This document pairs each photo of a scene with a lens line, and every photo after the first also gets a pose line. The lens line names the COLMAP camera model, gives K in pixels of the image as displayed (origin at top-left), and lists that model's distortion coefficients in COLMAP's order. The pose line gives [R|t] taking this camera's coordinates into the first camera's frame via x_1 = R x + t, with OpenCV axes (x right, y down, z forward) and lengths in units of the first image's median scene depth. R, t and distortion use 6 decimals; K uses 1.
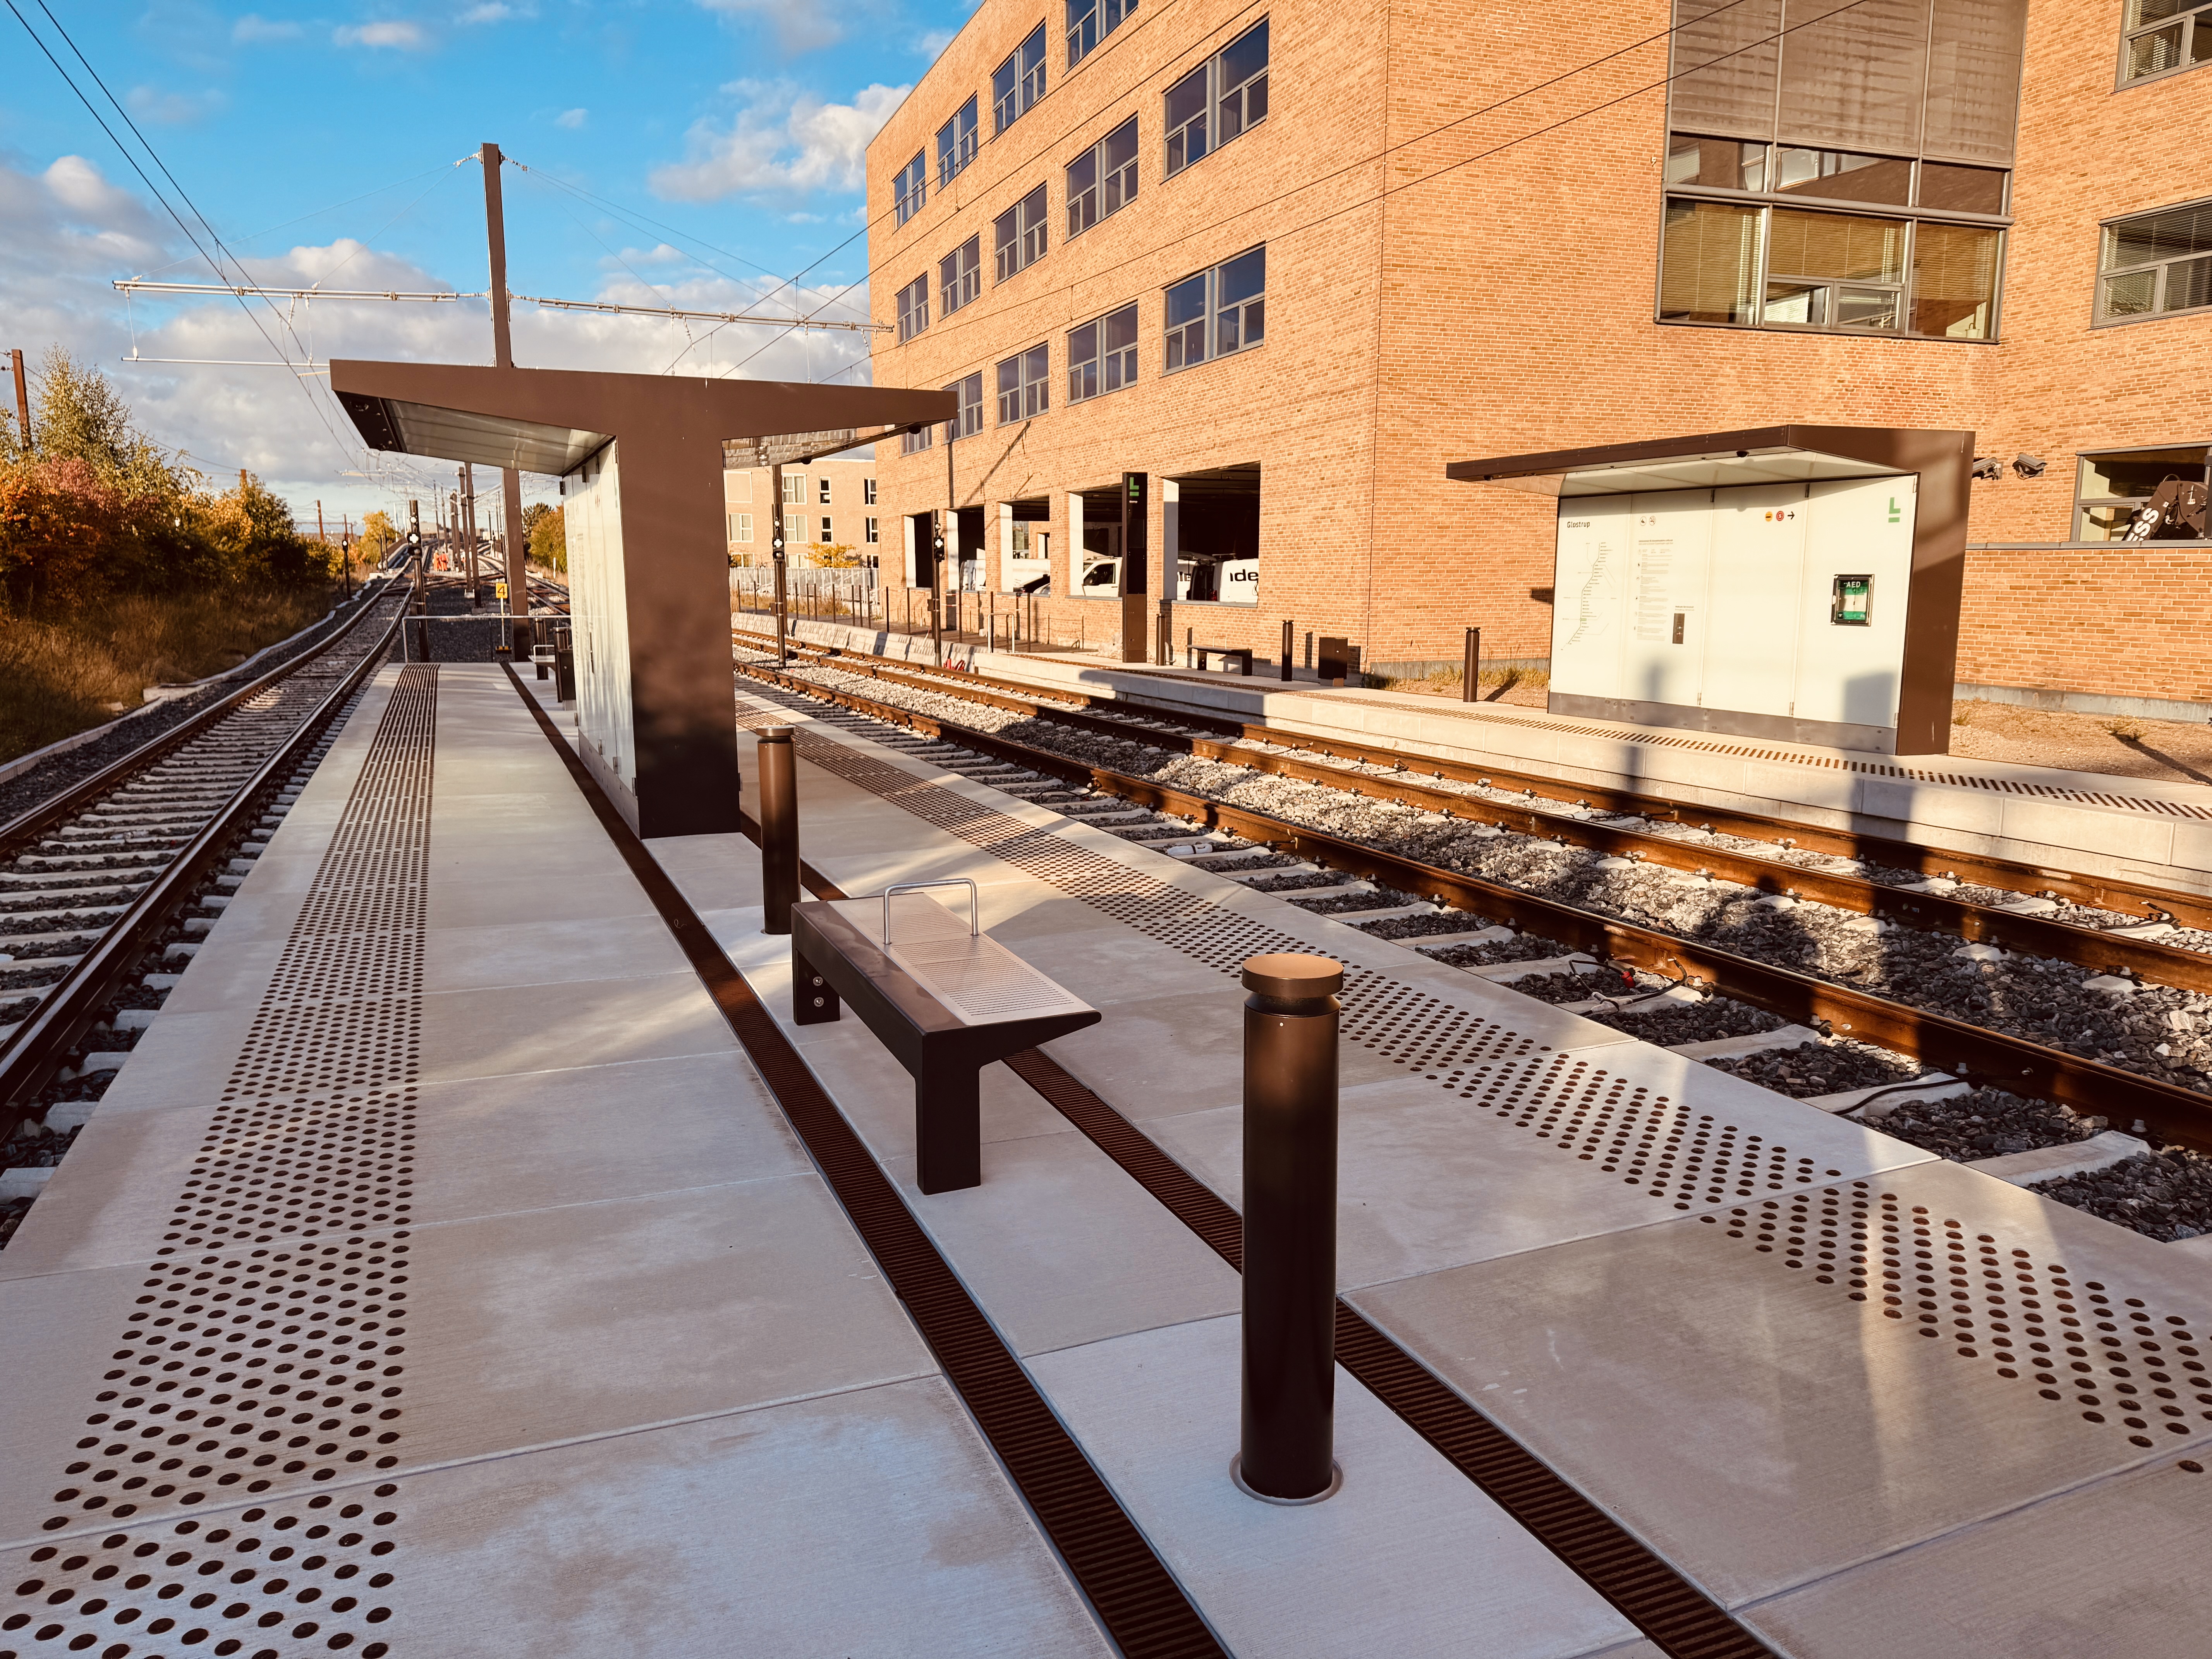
lens RADIAL K [[1570.4, 0, 1098.0], [0, 1570.4, 825.1], [0, 0, 1]] dist [0.050018, -0.053837]
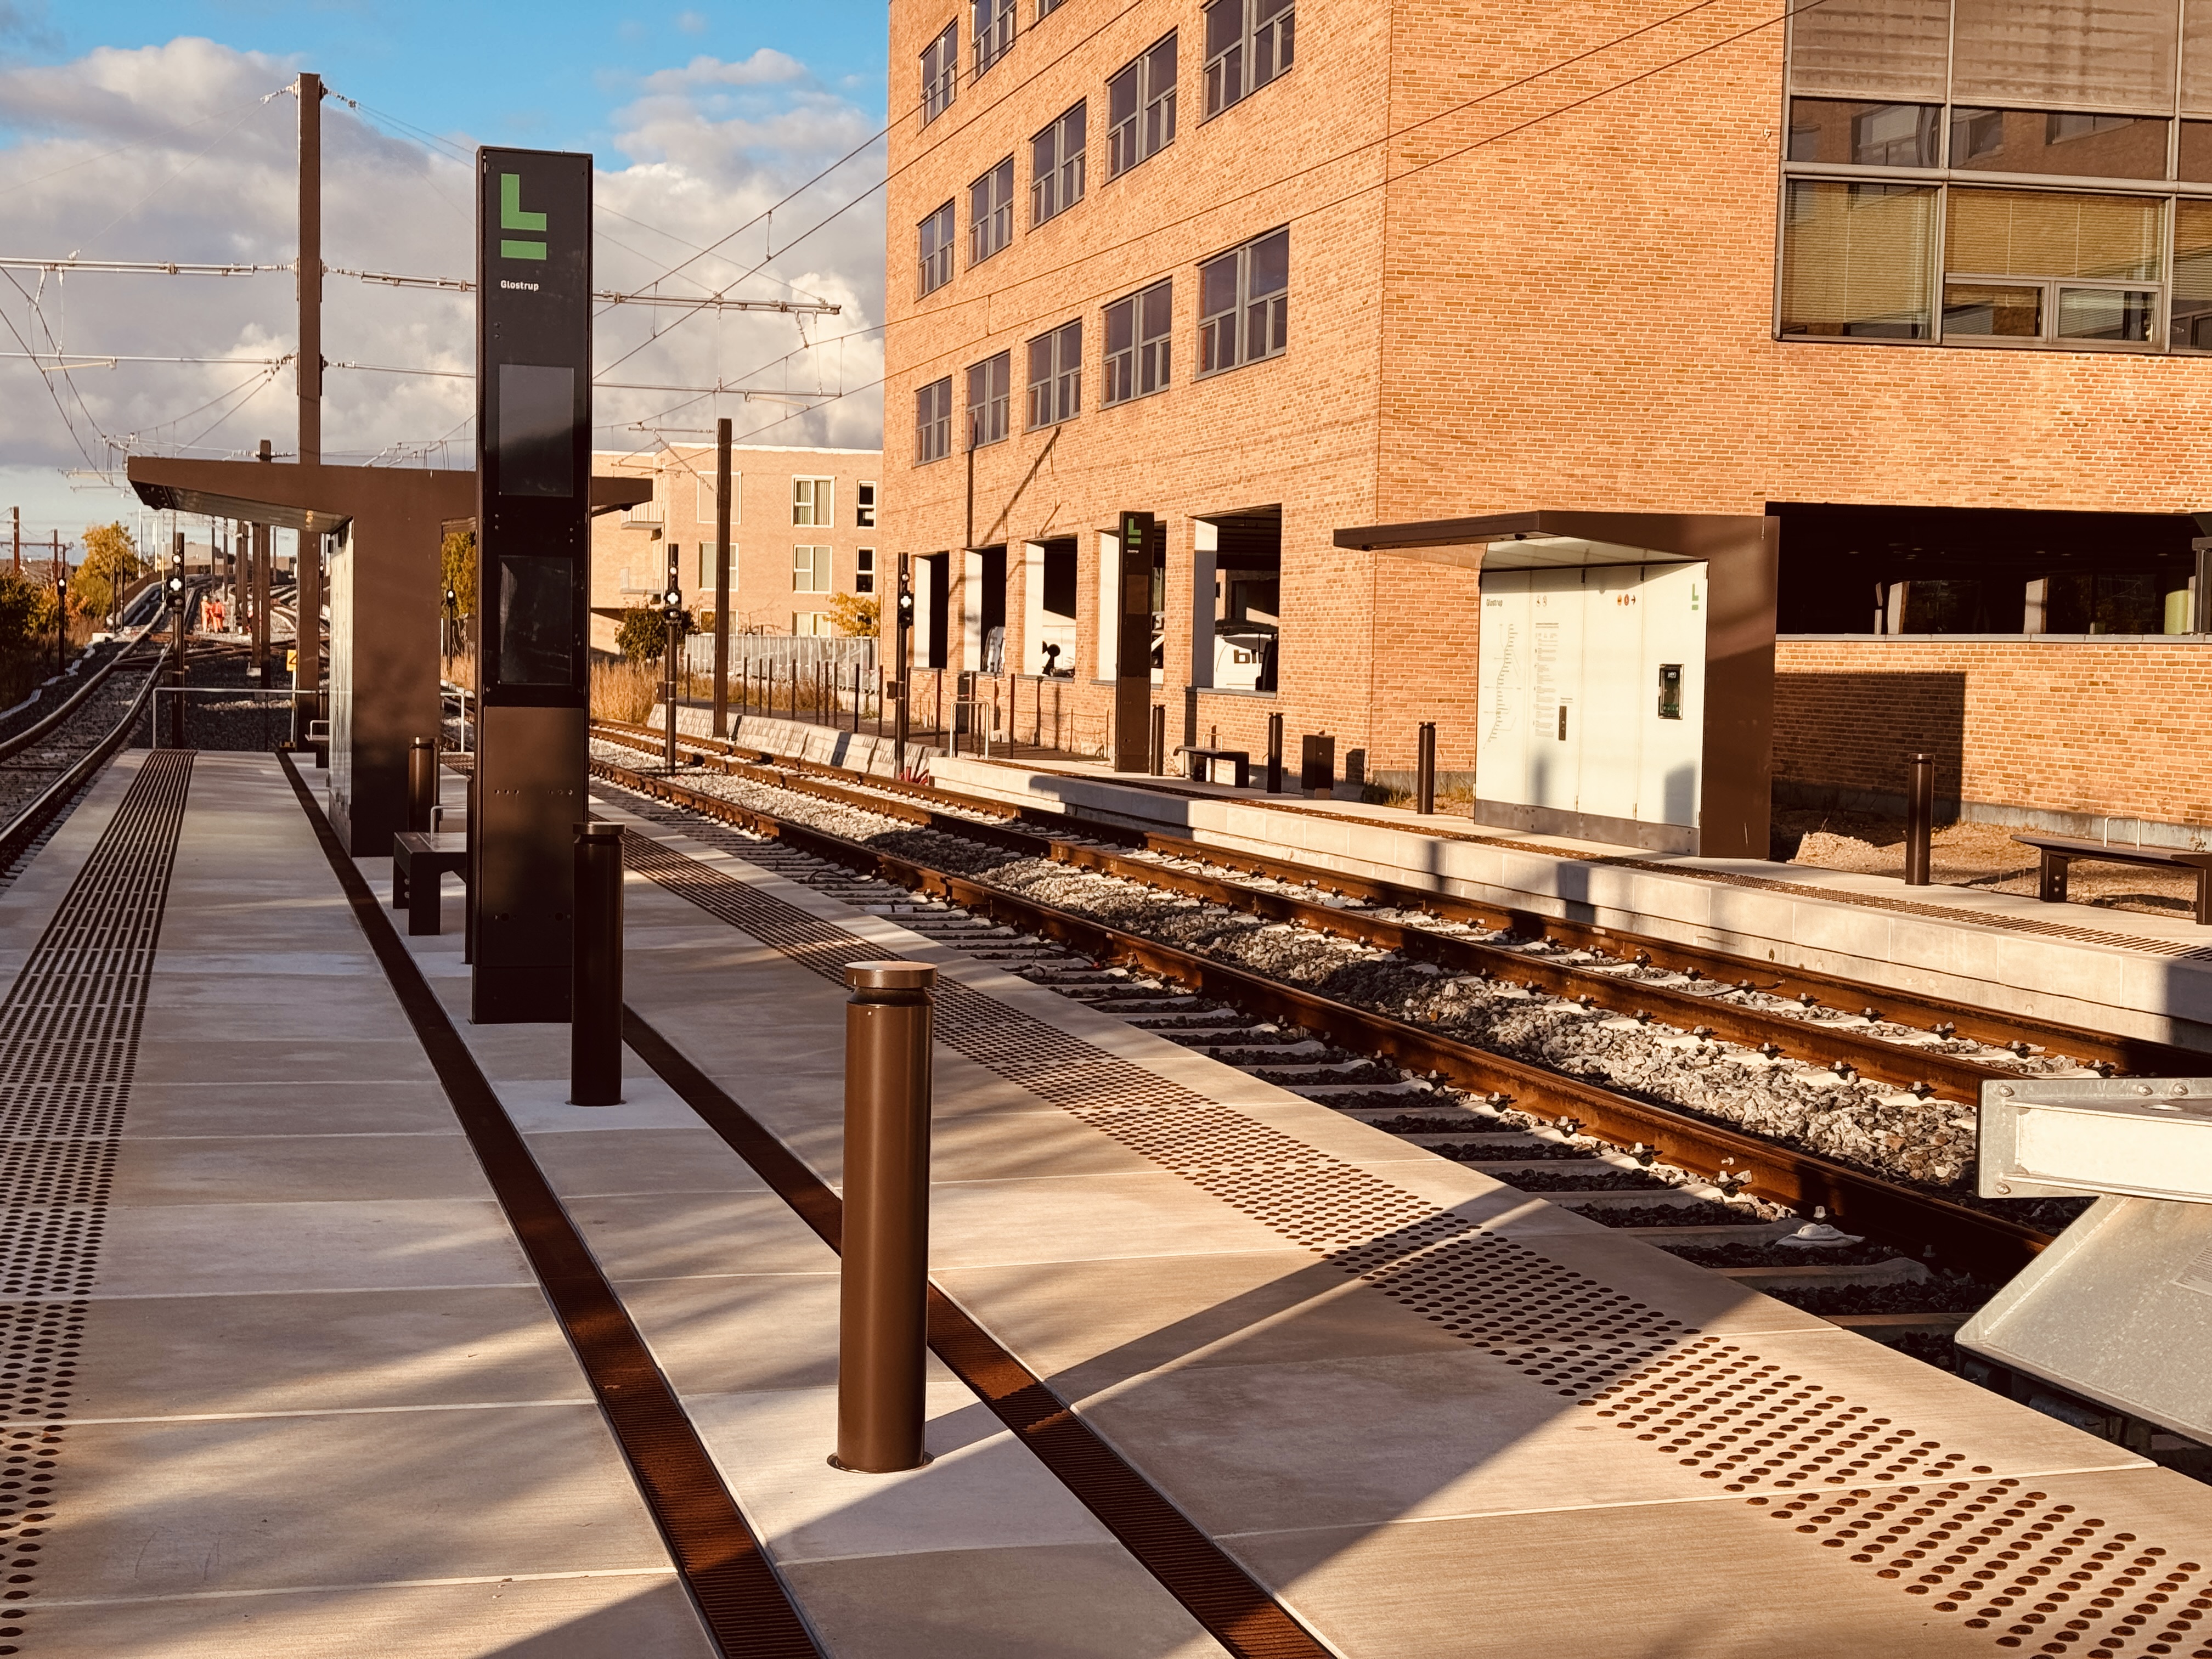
lens RADIAL K [[3125.9, 0, 1099.9], [0, 3125.9, 781.6], [0, 0, 1]] dist [0.249140, -0.547417]
pose [[0.992919, 0.027483, -0.115568, 0.223187], [-0.041053, 0.992314, -0.116738, 0.086708], [0.111472, 0.120656, 0.986416, -0.529525]]
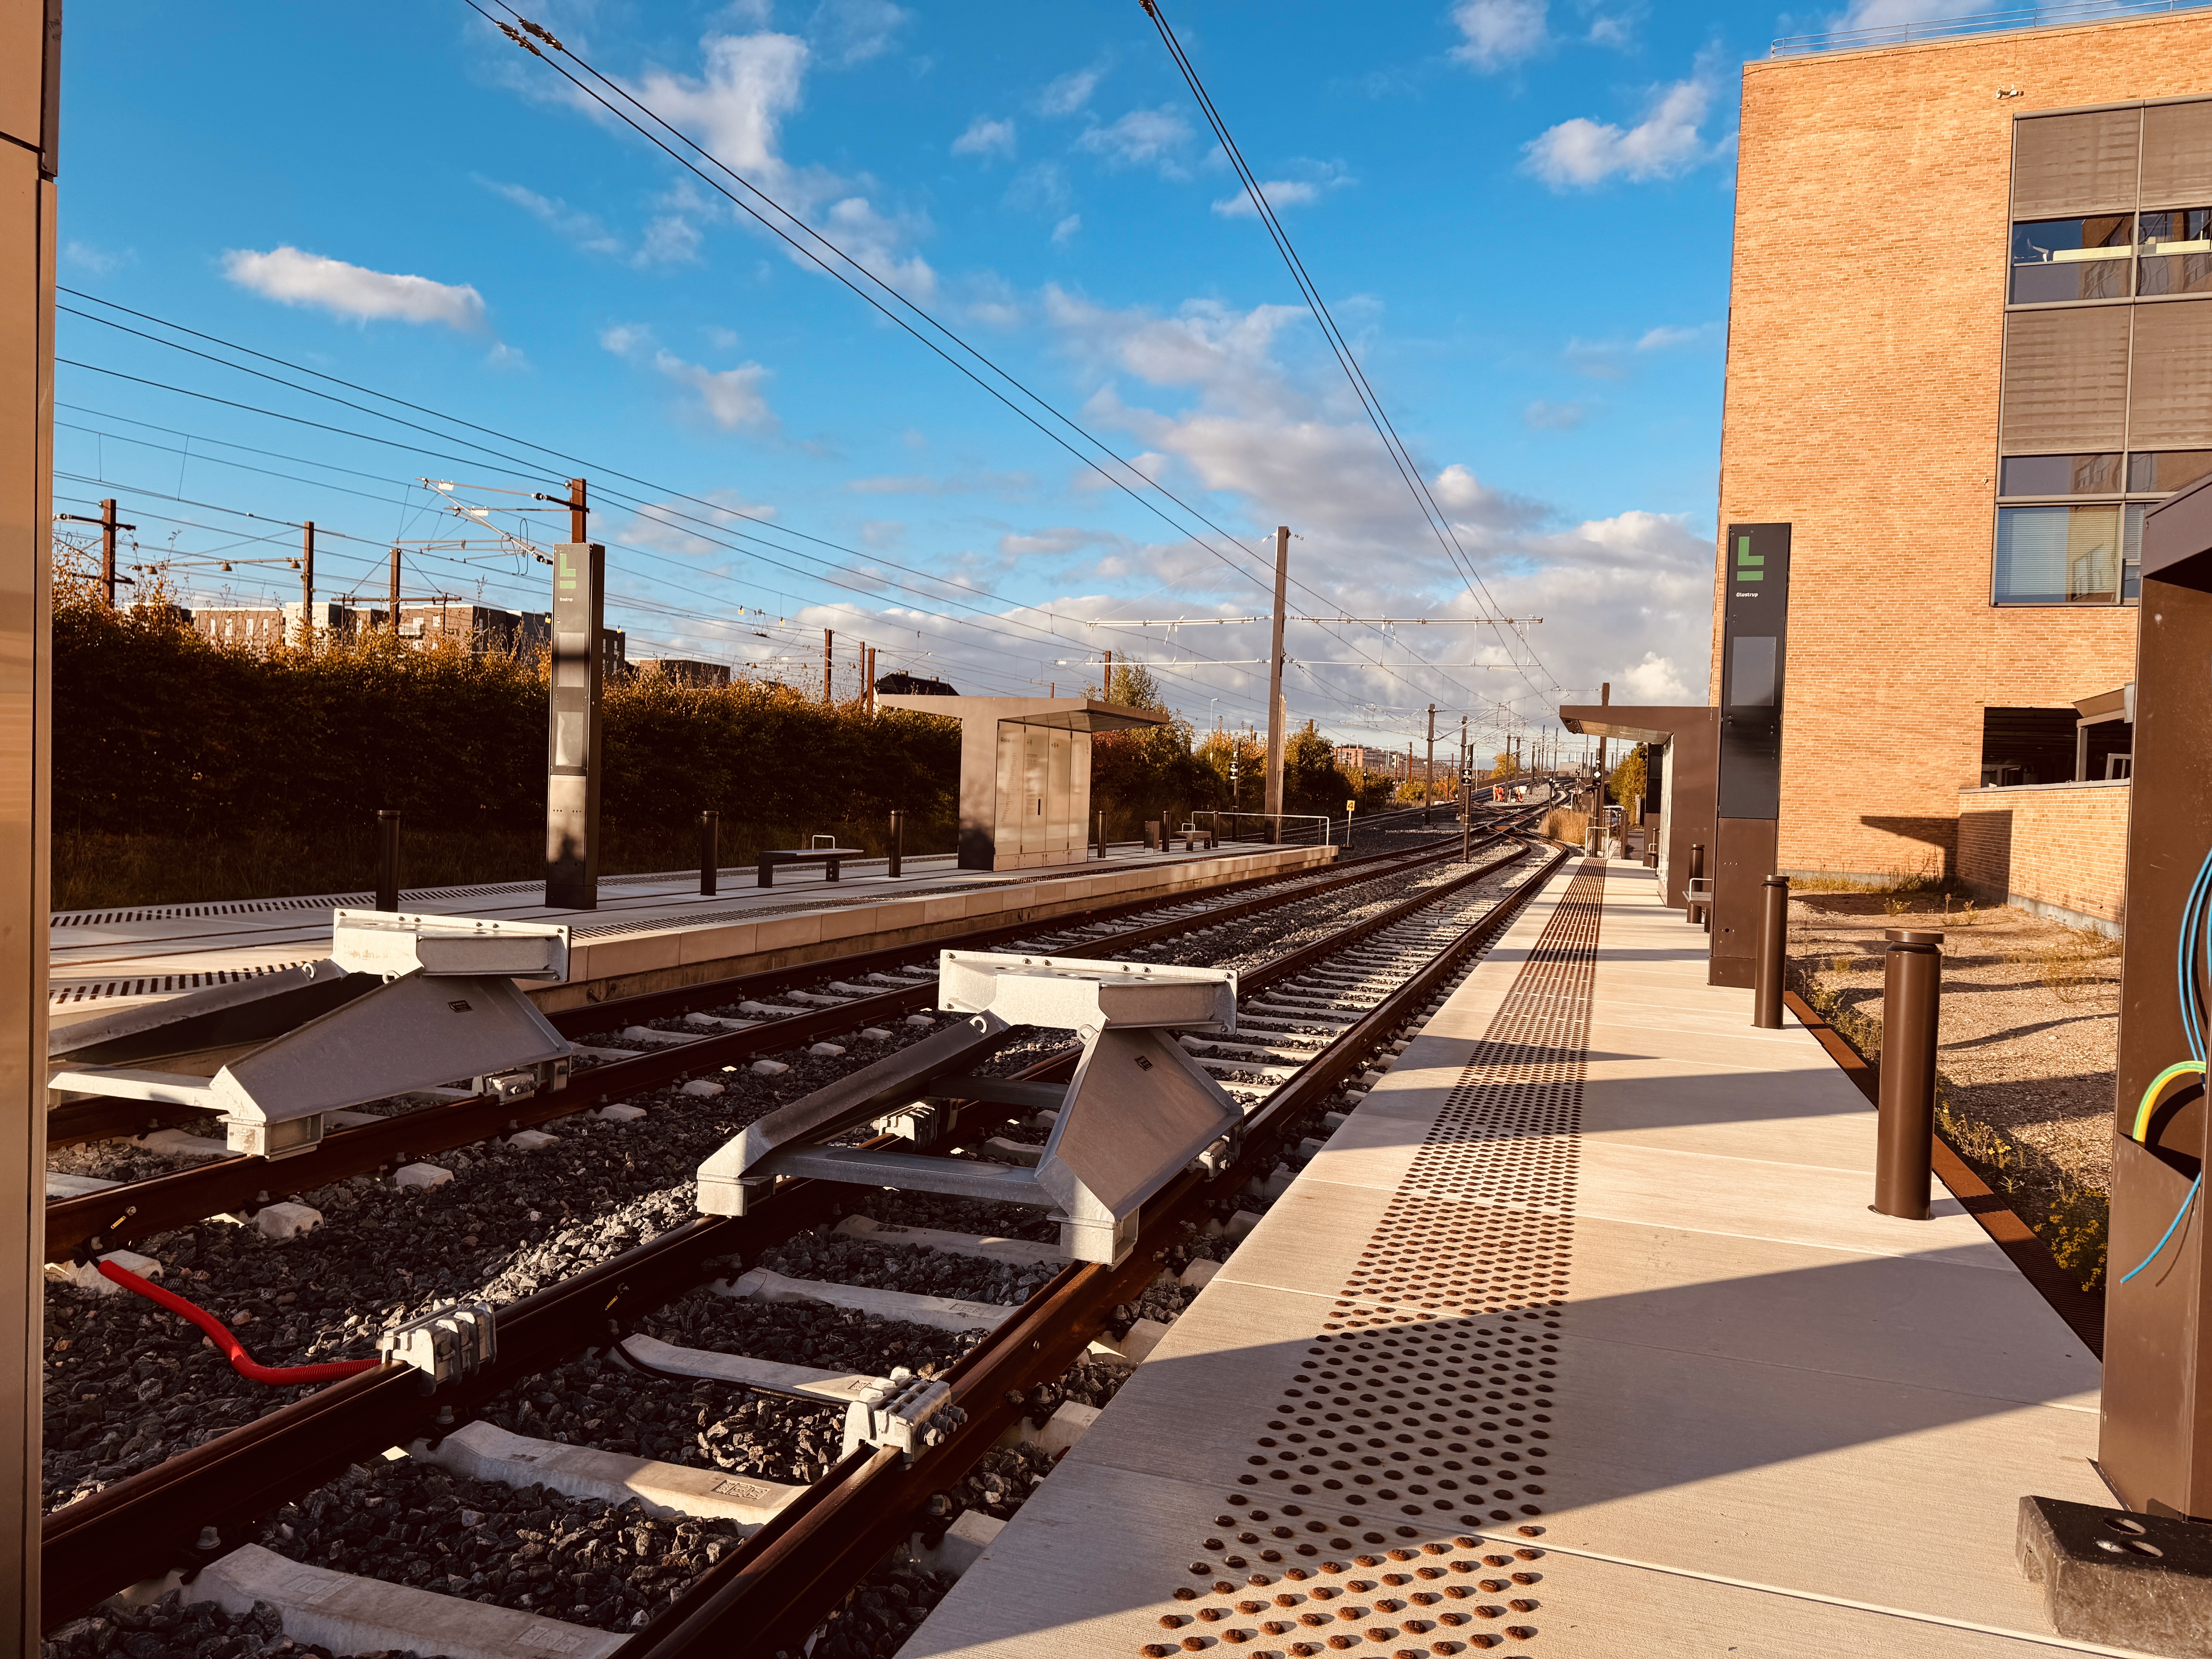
lens RADIAL K [[1576.6, 0, 1117.2], [0, 1576.6, 818.6], [0, 0, 1]] dist [0.044997, -0.038879]
pose [[0.762433, 0.040881, -0.645774, 0.667748], [-0.138659, 0.985141, -0.101343, 0.062117], [0.632036, 0.166809, 0.756773, -0.333704]]
